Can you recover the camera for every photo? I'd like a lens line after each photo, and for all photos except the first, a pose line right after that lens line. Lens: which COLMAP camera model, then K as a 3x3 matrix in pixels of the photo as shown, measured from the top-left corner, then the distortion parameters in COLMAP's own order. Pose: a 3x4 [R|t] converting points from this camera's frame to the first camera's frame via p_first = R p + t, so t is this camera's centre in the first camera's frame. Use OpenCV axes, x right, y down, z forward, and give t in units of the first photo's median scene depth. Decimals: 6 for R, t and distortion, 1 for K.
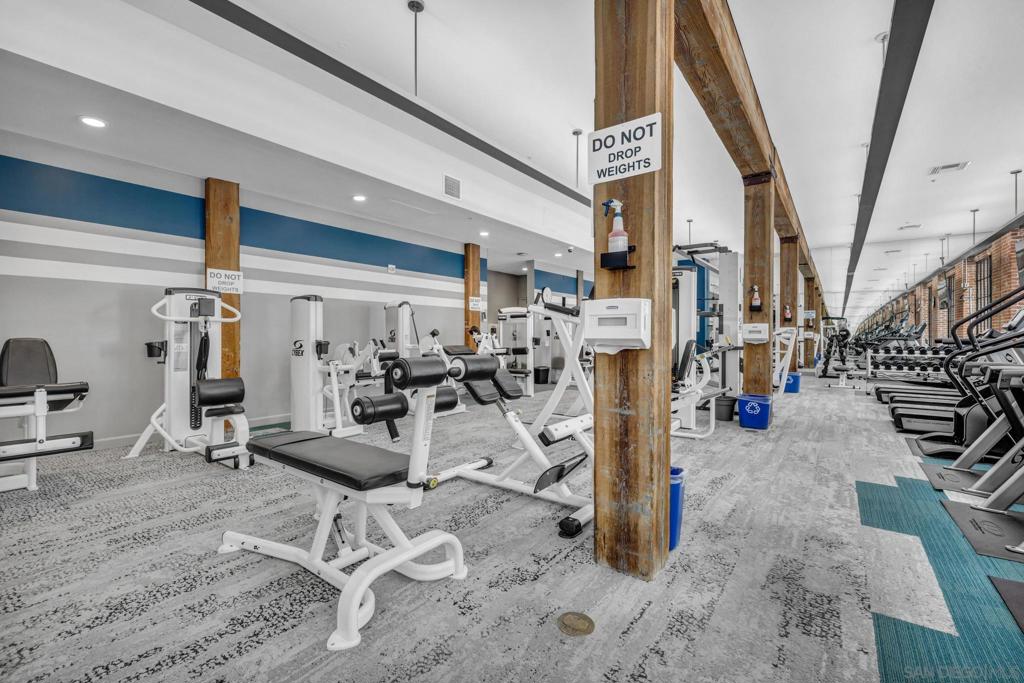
lens RADIAL K [[444.2, 0, 520.0], [0, 444.2, 337.7], [0, 0, 1]] dist [-0.000195, -0.000534]
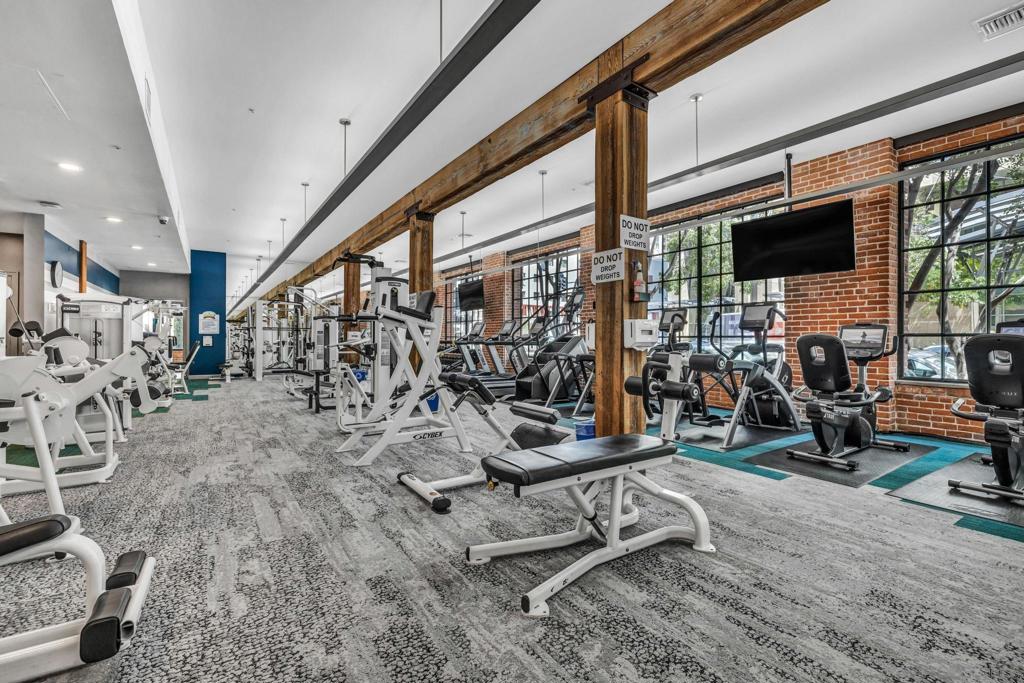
lens RADIAL K [[444.2, 0, 519.7], [0, 444.2, 338.8], [0, 0, 1]] dist [-0.000195, -0.000534]
pose [[0.345288, -0.002564, 0.938493, -1.450595], [0.000713, 0.999997, 0.002470, -0.014585], [-0.938496, -0.000184, 0.345289, 0.776401]]
